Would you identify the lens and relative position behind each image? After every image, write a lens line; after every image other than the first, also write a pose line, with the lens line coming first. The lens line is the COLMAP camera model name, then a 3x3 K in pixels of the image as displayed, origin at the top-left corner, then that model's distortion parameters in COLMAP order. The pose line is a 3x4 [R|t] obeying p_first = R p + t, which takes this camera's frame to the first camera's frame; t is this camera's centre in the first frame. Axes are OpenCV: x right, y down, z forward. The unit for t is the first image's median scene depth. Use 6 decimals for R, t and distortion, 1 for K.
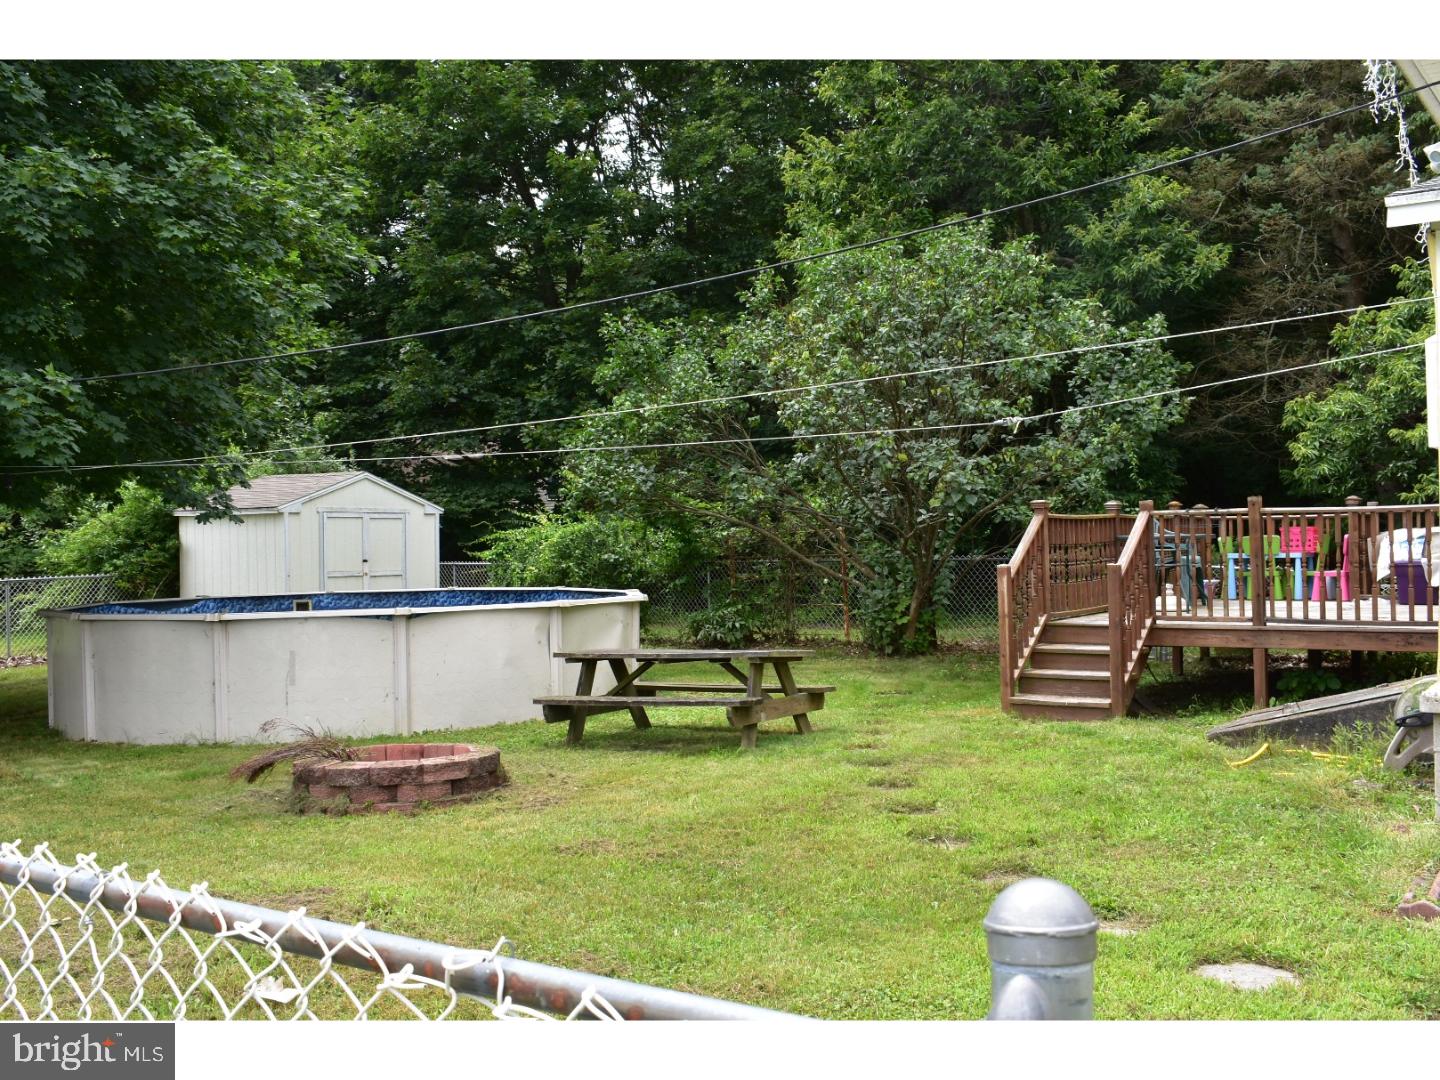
lens RADIAL K [[1417.7, 0, 720.0], [0, 1417.7, 540.0], [0, 0, 1]] dist [0.001156, -0.013663]
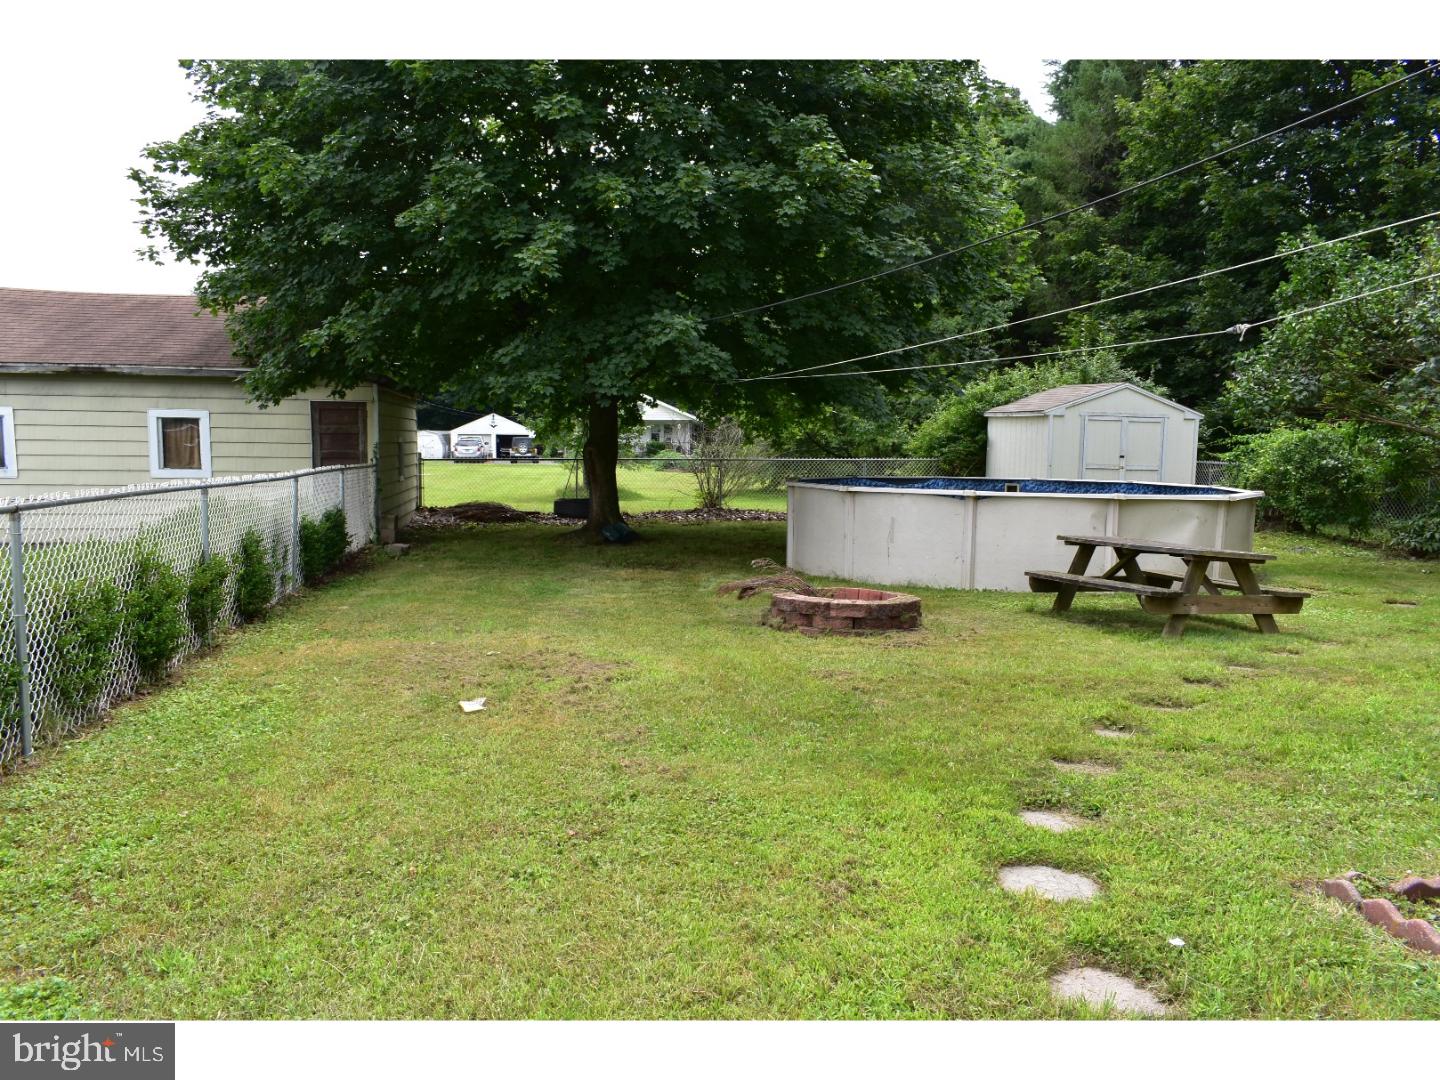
lens RADIAL K [[1129.0, 0, 720.0], [0, 1129.0, 540.0], [0, 0, 1]] dist [0.003131, 0.000399]
pose [[0.721347, 0.093928, -0.686175, 0.225684], [-0.031954, 0.994219, 0.102503, -0.003327], [0.691836, -0.052014, 0.720179, 0.083106]]
